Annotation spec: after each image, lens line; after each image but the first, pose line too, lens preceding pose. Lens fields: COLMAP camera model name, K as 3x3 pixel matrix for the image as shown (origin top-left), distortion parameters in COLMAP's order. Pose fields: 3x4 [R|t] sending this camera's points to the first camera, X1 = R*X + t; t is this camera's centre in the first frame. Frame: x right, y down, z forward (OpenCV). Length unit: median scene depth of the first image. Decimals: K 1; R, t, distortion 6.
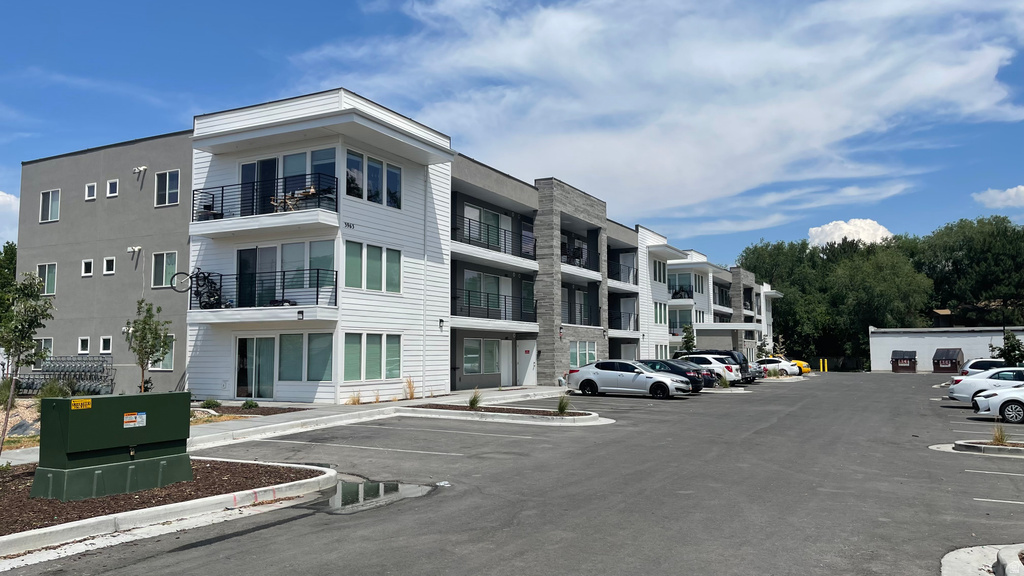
lens RADIAL K [[750.8, 0, 515.7], [0, 750.8, 283.7], [0, 0, 1]] dist [0.018873, -0.005282]
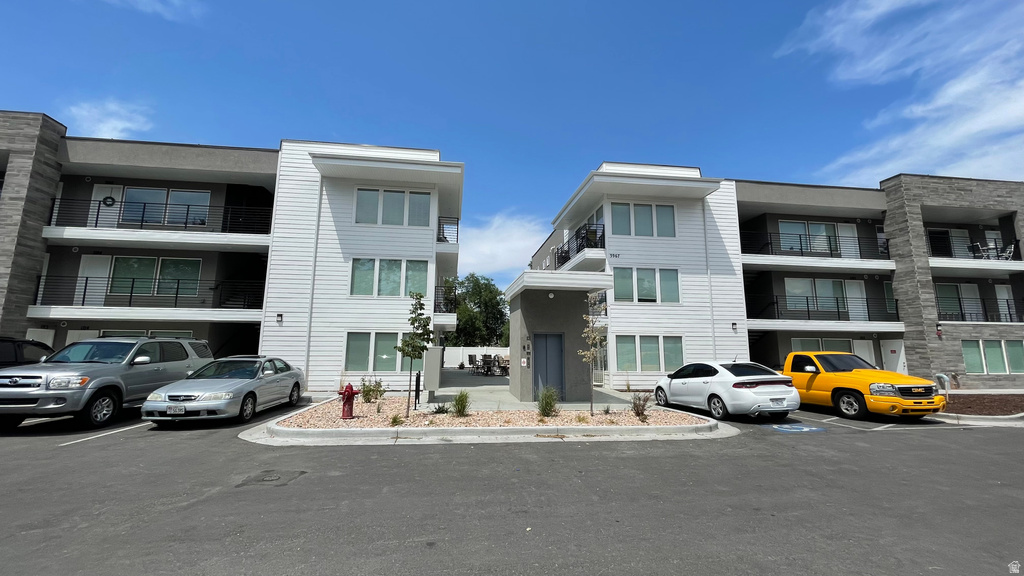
lens RADIAL K [[382.8, 0, 515.9], [0, 382.8, 289.2], [0, 0, 1]] dist [-0.009202, -0.000020]
pose [[0.557962, -0.121053, -0.820990, 0.198872], [0.065305, 0.992641, -0.101979, 0.034011], [0.827293, 0.003286, 0.561761, 0.382701]]
